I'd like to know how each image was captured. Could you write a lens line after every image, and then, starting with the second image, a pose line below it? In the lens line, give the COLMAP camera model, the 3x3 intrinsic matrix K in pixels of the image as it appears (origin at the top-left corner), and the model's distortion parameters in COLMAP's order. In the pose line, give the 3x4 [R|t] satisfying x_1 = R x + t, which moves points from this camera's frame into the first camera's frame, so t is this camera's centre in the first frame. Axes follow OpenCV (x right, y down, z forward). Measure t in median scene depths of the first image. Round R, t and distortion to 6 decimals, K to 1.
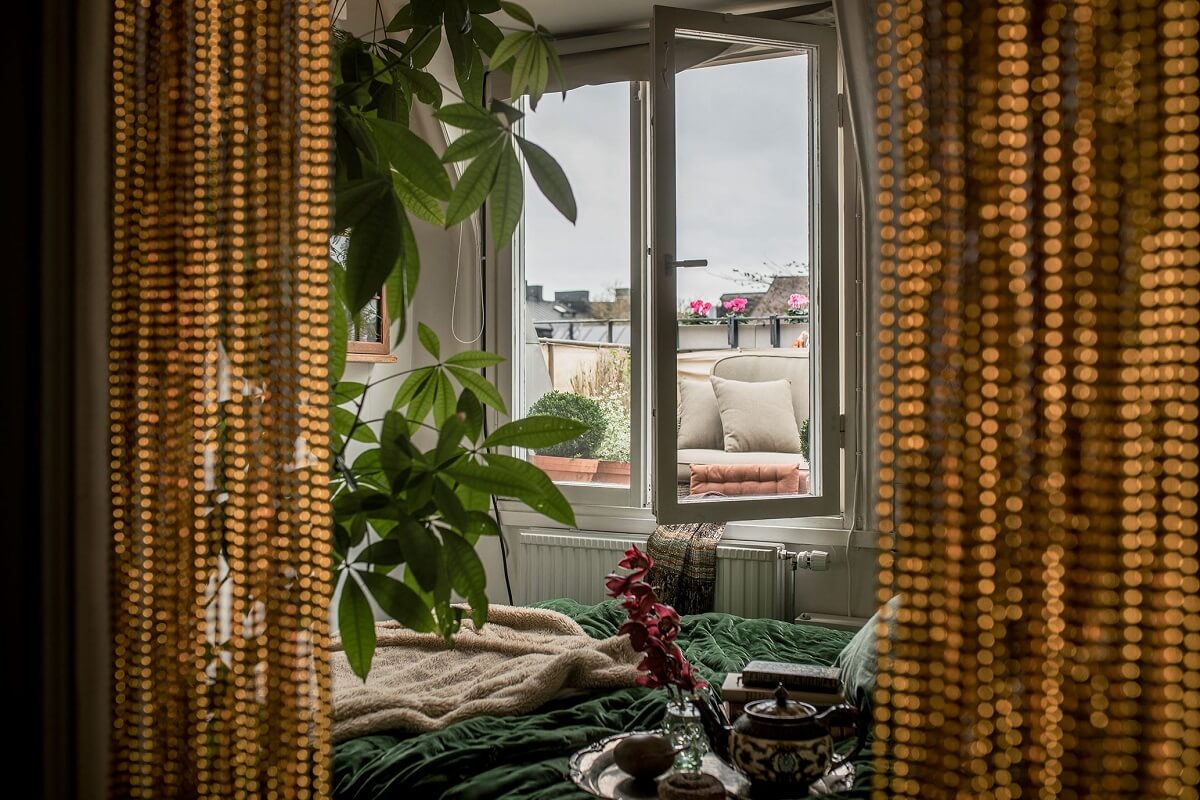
lens RADIAL K [[1298.3, 0, 600.5], [0, 1298.3, 345.2], [0, 0, 1]] dist [-0.060124, 0.075952]
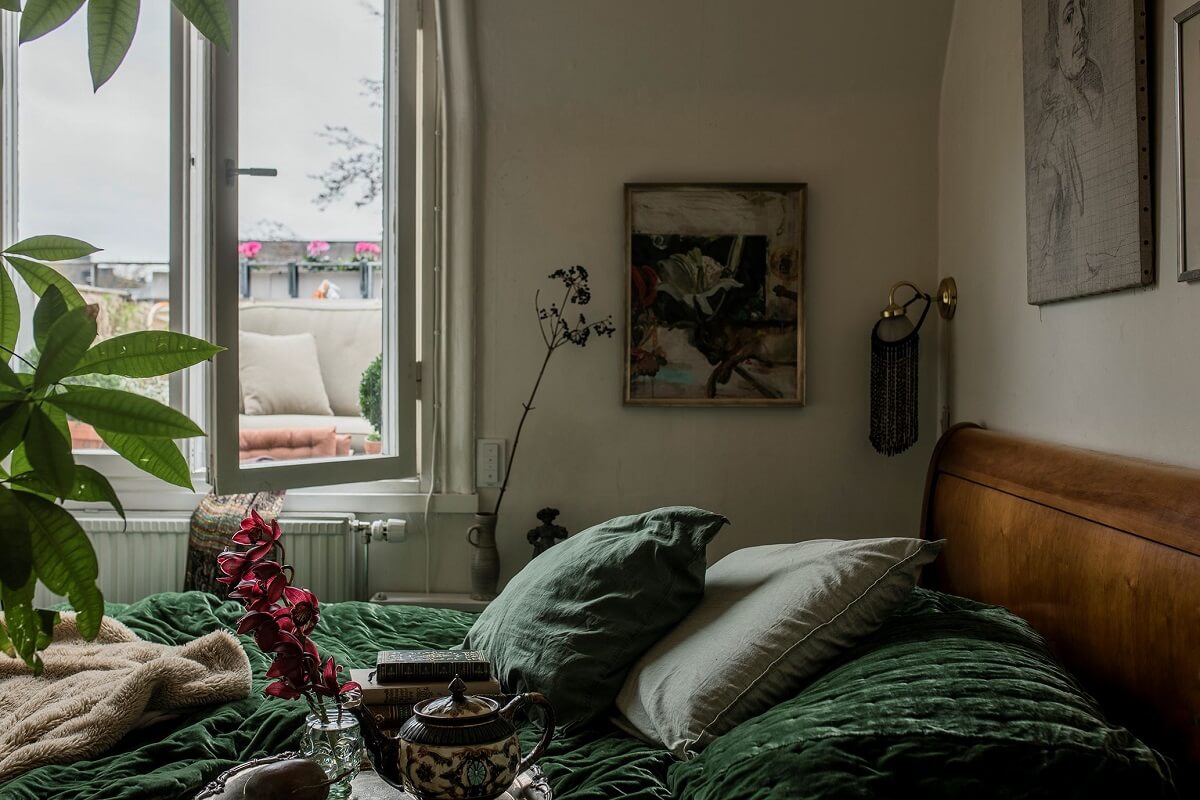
lens RADIAL K [[1298.3, 0, 600.5], [0, 1298.3, 345.2], [0, 0, 1]] dist [-0.060124, 0.075952]
pose [[0.899810, -0.001398, 0.436279, -0.117449], [-0.002672, 0.999958, 0.008717, 0.048993], [-0.436273, -0.009009, 0.899769, 0.231205]]
